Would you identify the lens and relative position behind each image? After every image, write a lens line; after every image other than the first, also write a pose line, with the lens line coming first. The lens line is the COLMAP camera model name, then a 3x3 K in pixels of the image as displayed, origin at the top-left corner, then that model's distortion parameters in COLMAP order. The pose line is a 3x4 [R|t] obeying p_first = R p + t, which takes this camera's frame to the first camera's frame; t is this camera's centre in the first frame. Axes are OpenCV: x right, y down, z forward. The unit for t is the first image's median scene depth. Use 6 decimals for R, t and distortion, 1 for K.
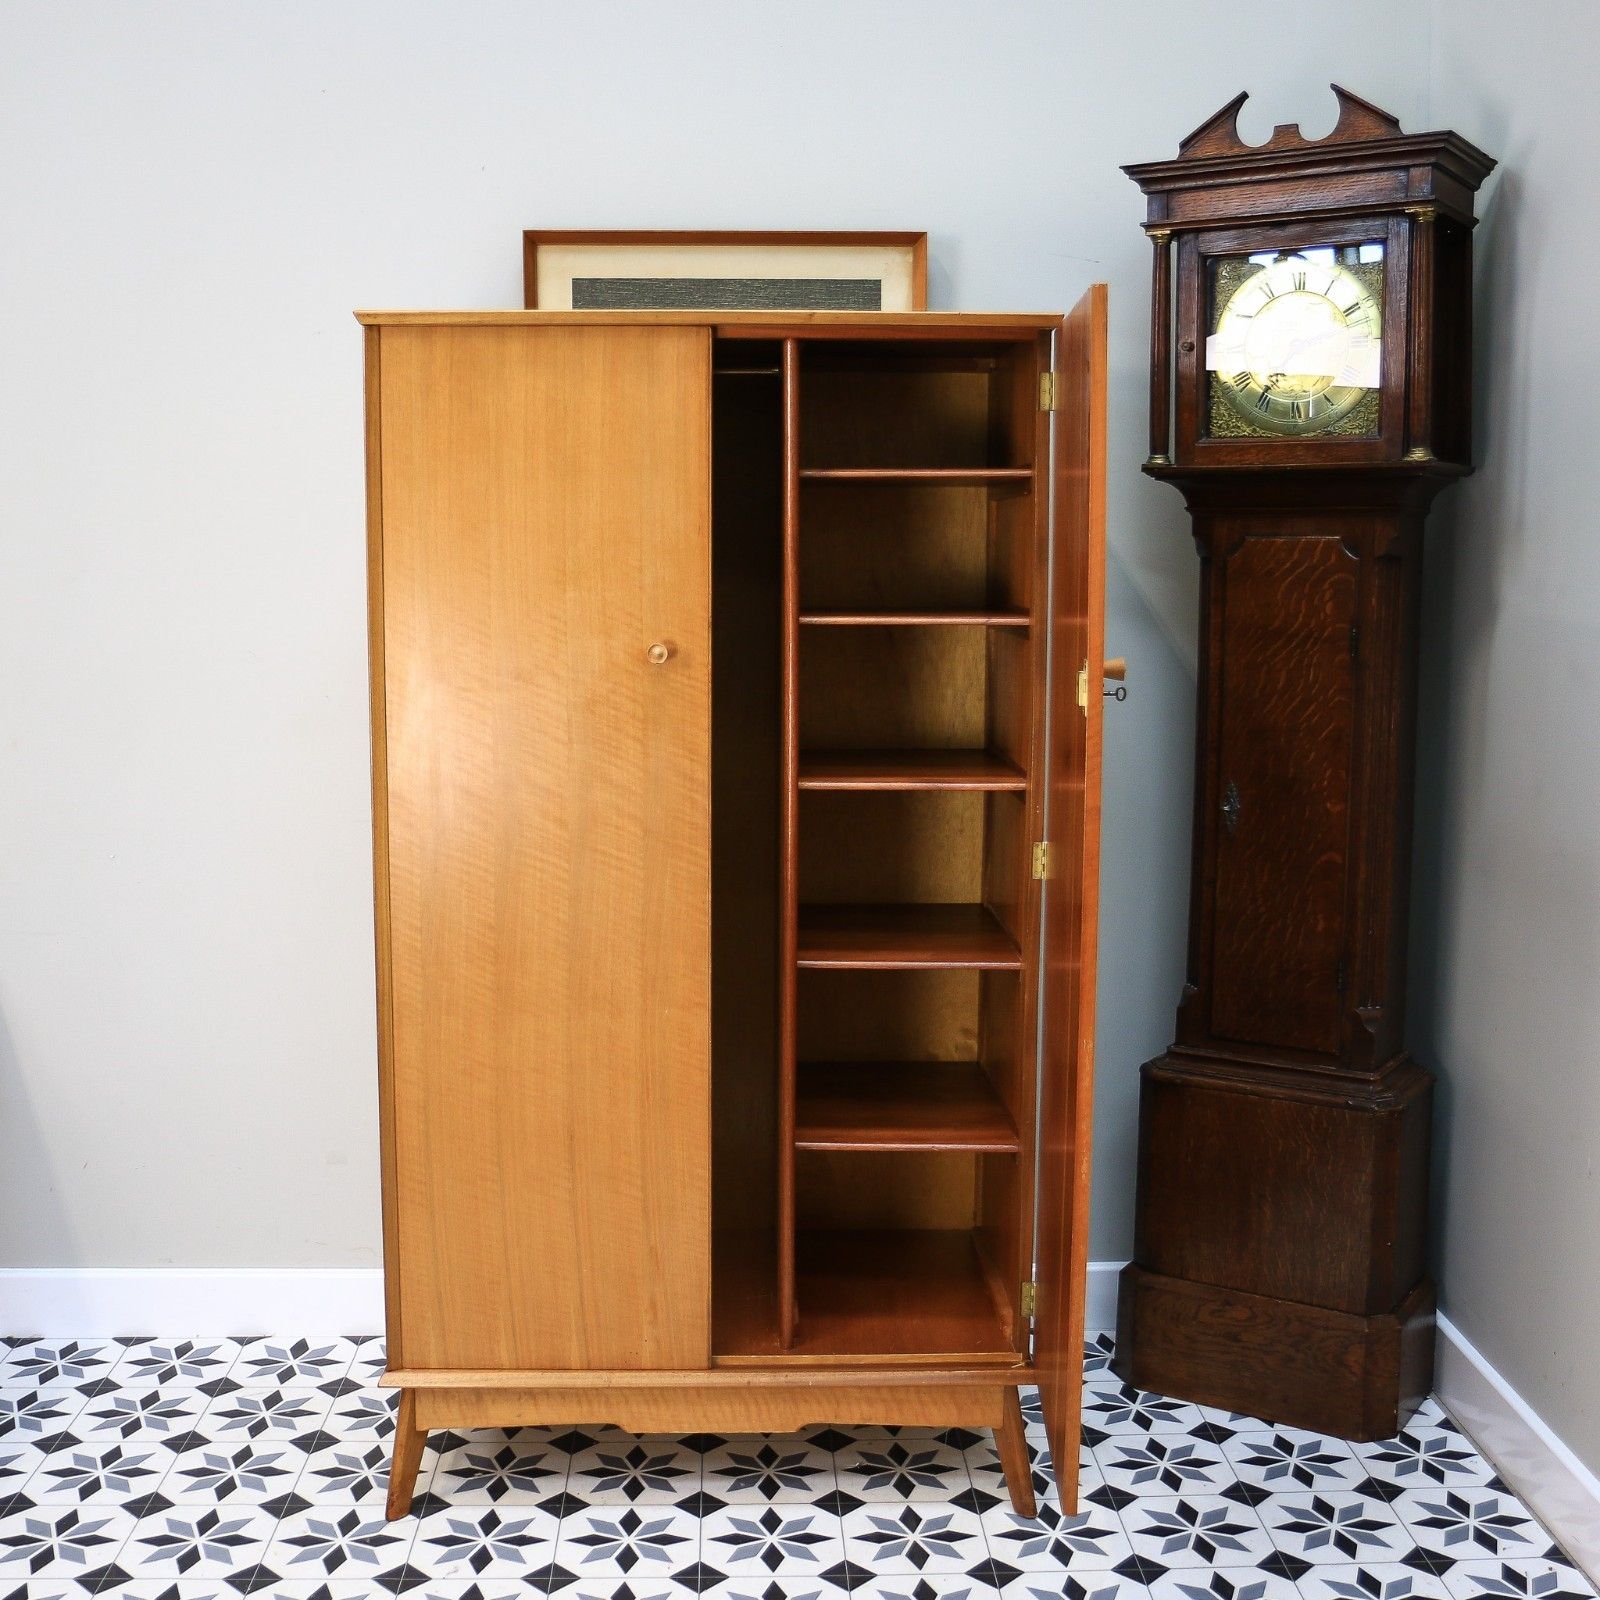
lens RADIAL K [[1944.4, 0, 787.5], [0, 1944.4, 796.2], [0, 0, 1]] dist [-0.099448, 0.081695]
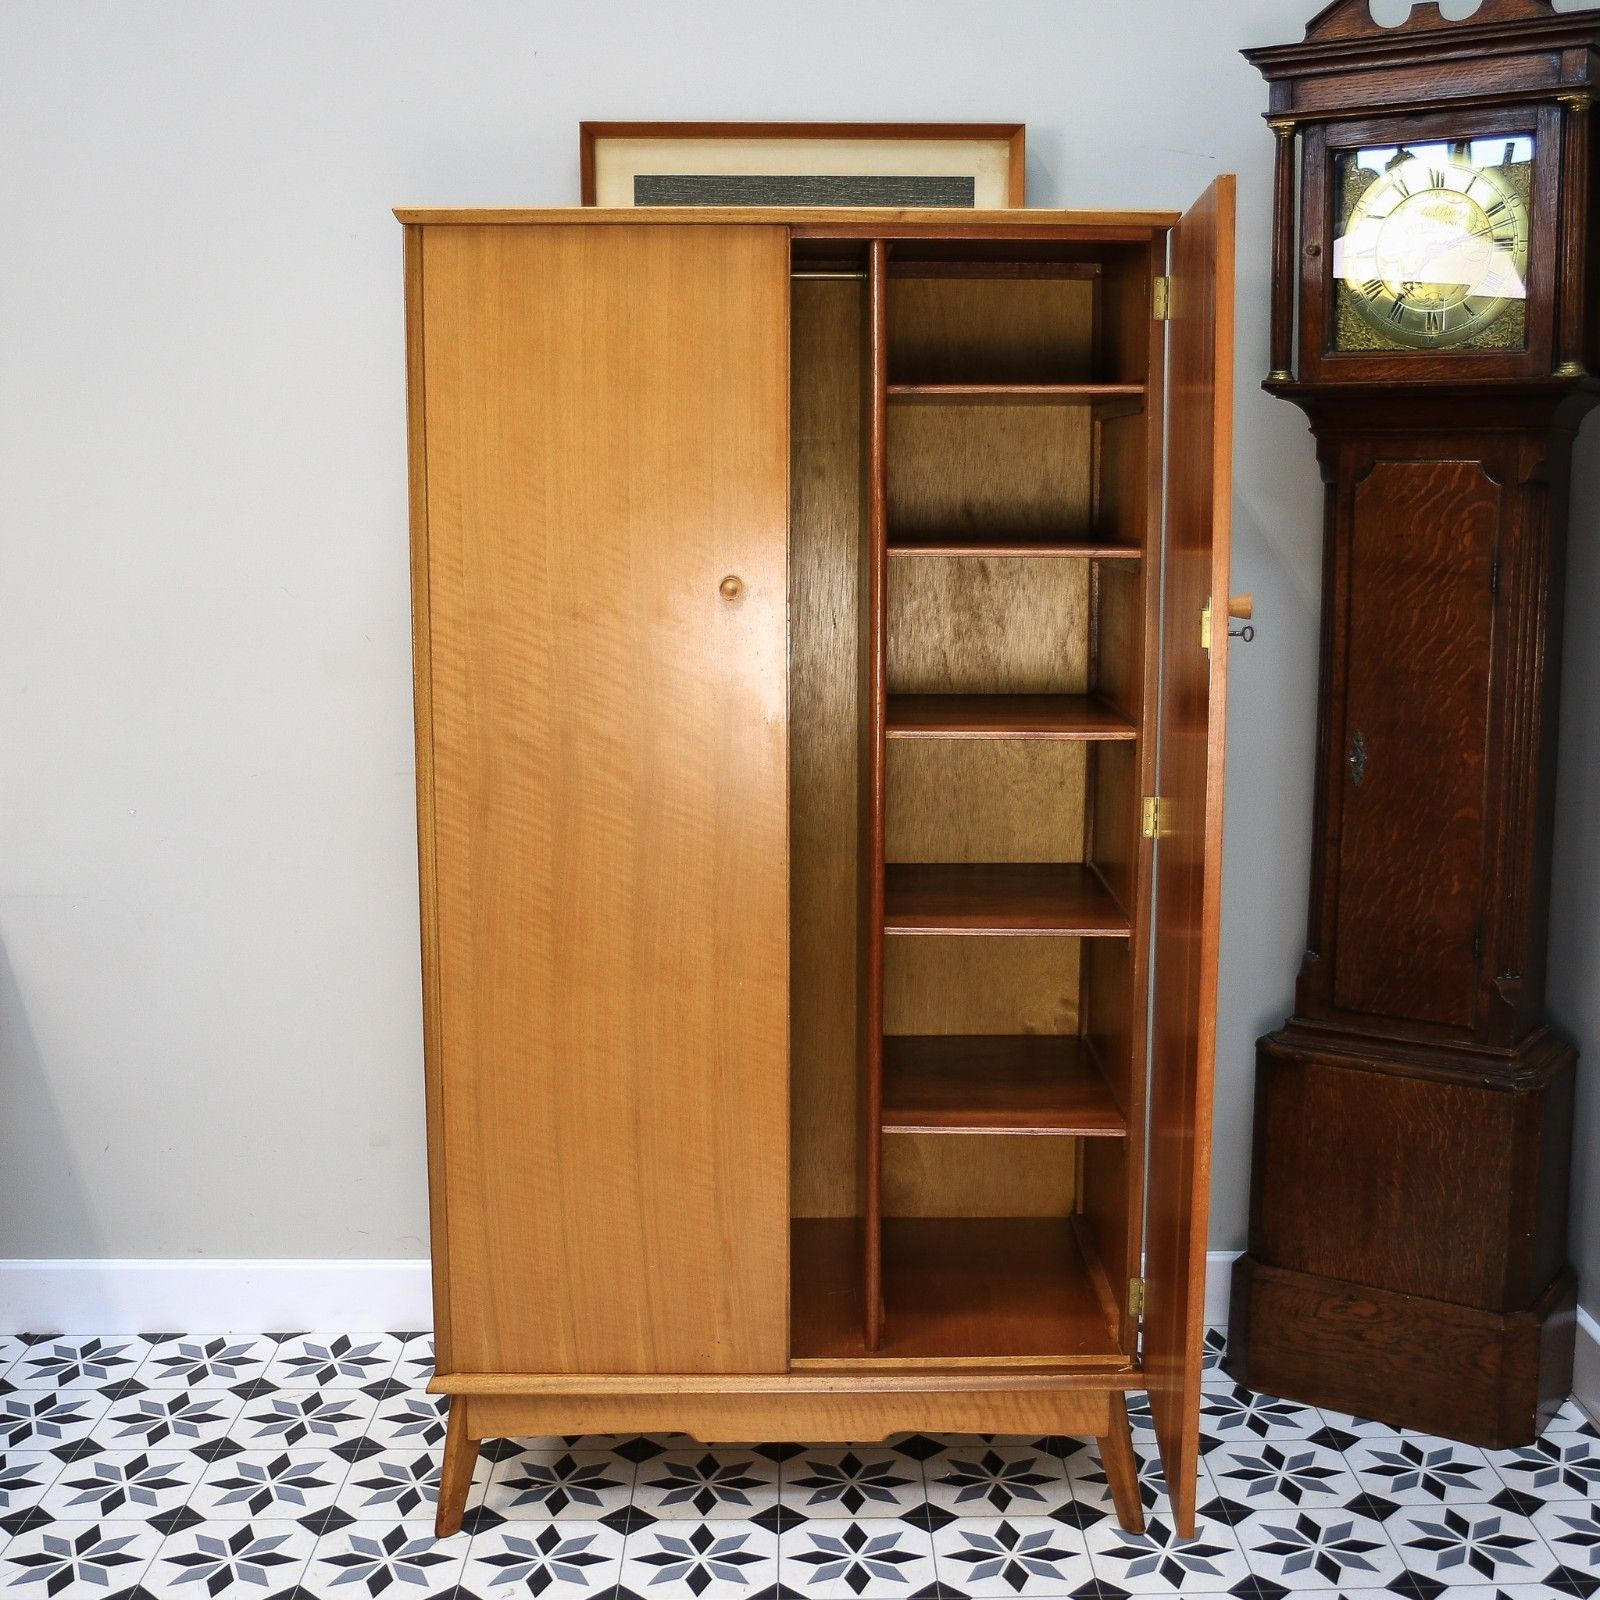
lens RADIAL K [[2059.6, 0, 857.1], [0, 2059.6, 796.9], [0, 0, 1]] dist [-0.104310, 0.094415]
pose [[1.000000, -0.000222, -0.000800, -0.006818], [0.000244, 0.999633, 0.027101, -0.002397], [0.000794, -0.027102, 0.999632, 0.038020]]
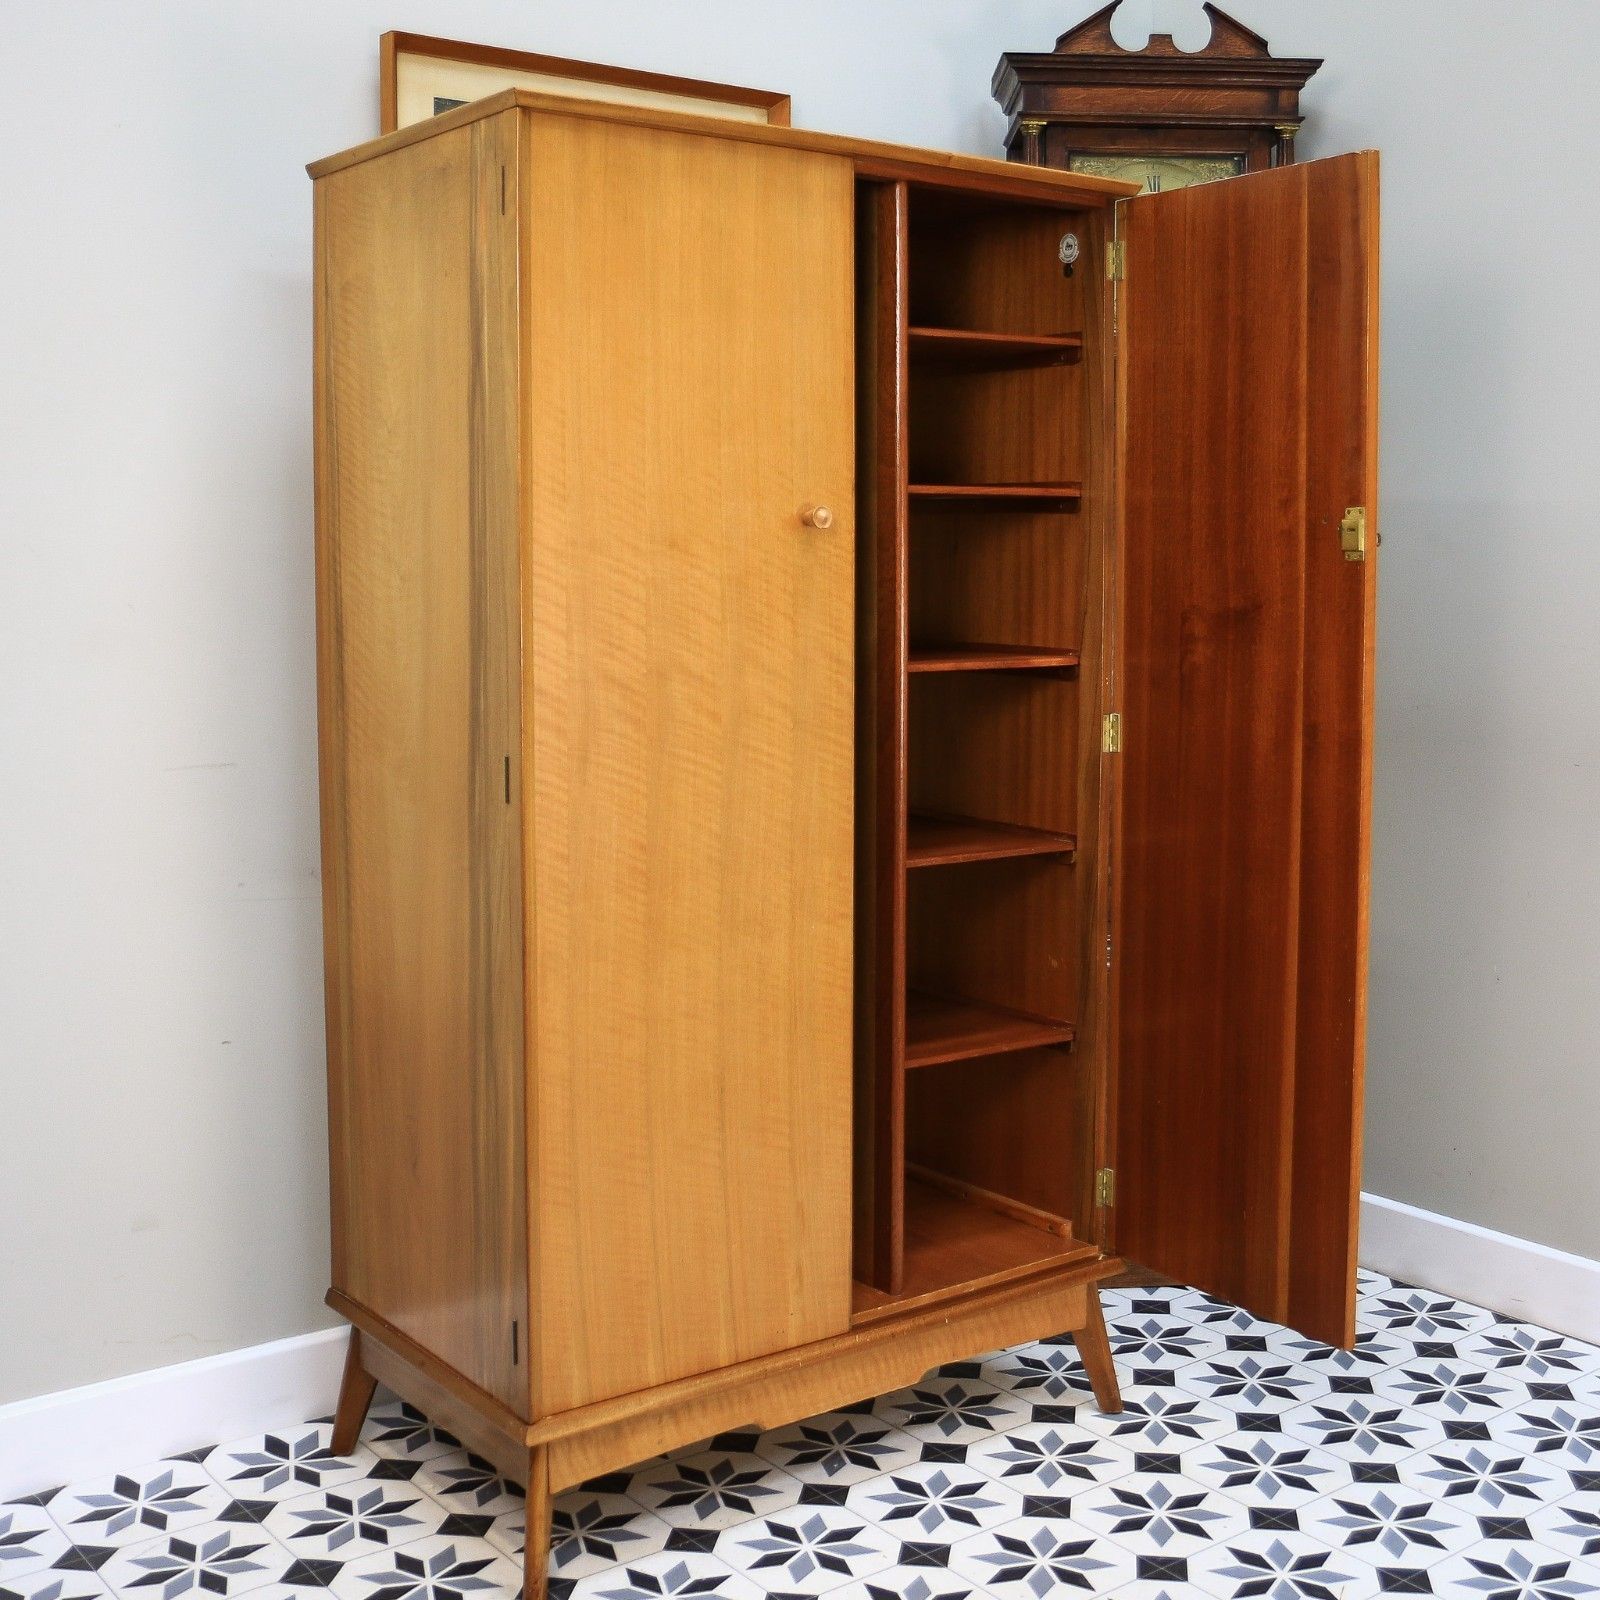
lens RADIAL K [[2088.1, 0, 926.2], [0, 2088.1, 711.0], [0, 0, 1]] dist [-0.105777, 0.104638]
pose [[0.790622, -0.048410, 0.610388, -0.571690], [0.076080, 0.996911, -0.019479, 0.034362], [-0.607560, 0.061839, 0.791863, 0.207454]]
